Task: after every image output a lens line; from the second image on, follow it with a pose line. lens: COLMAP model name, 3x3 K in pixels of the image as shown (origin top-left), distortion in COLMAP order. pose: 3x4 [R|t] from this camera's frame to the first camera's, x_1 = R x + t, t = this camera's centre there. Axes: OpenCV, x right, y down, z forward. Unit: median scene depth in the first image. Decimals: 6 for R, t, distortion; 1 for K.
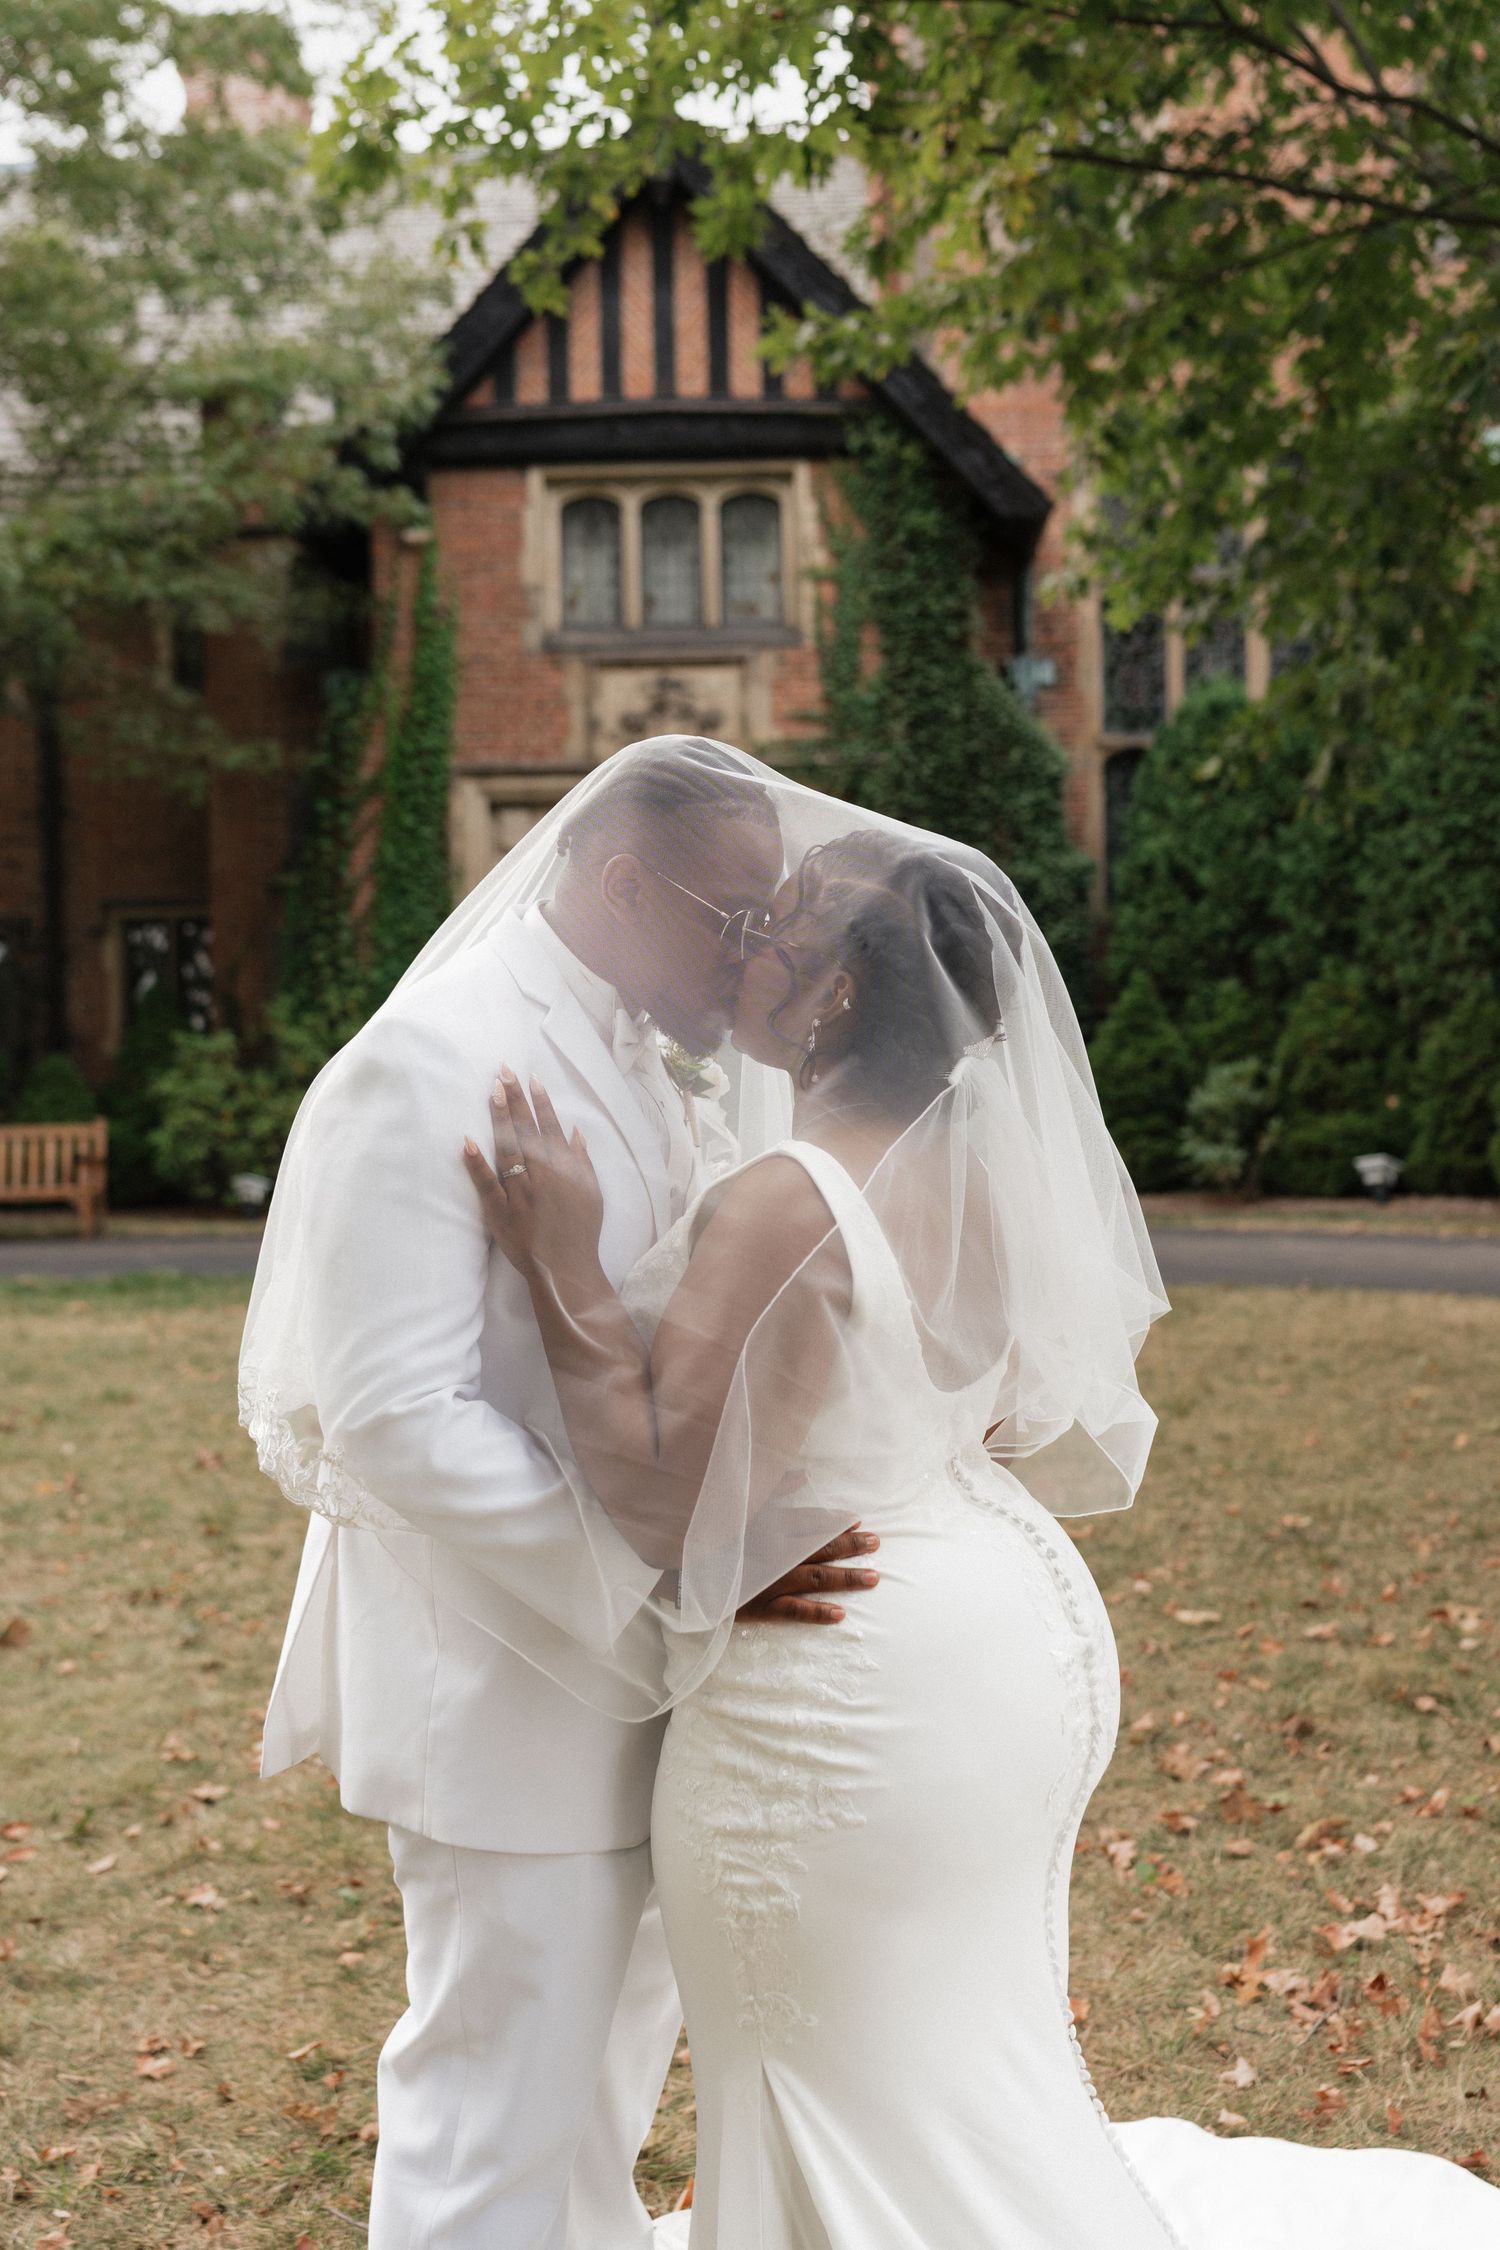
lens RADIAL K [[2250.9, 0, 750.0], [0, 2250.9, 1125.0], [0, 0, 1]] dist [-0.001572, -0.133644]
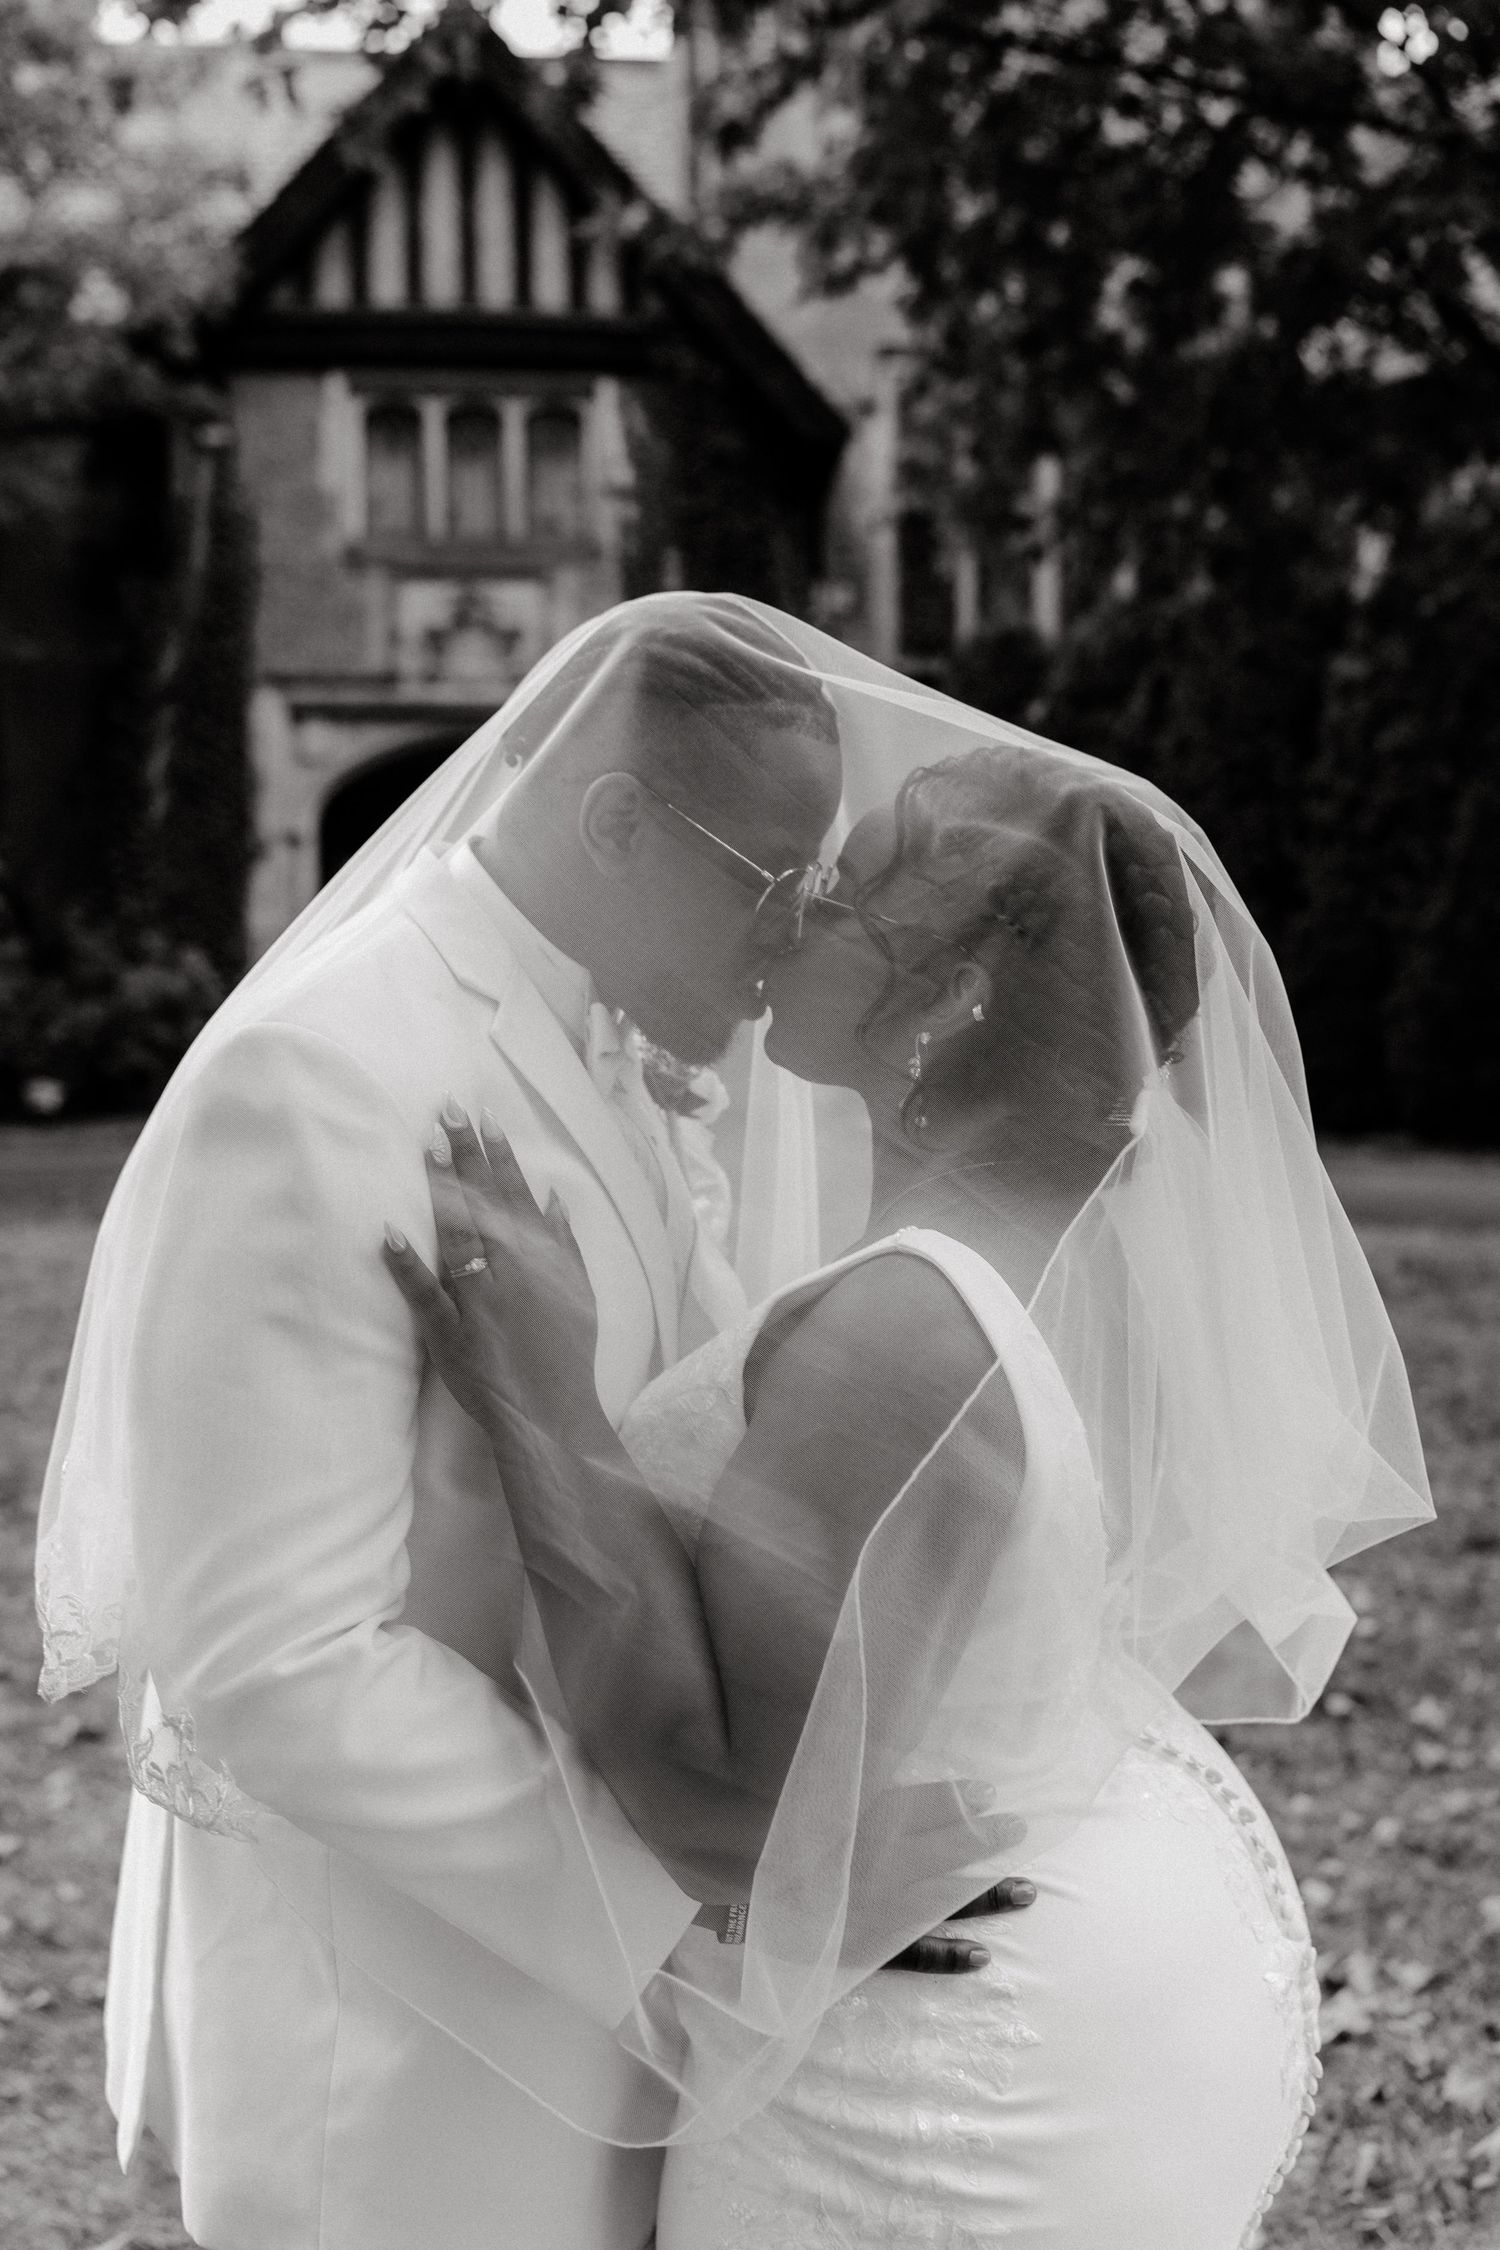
lens RADIAL K [[2094.2, 0, 750.0], [0, 2094.2, 1125.0], [0, 0, 1]] dist [-0.003109, 0.003983]
pose [[0.994192, 0.007217, 0.107378, -0.023593], [-0.012288, 0.998837, 0.046633, -0.012863], [-0.106917, -0.047681, 0.993124, 0.105393]]
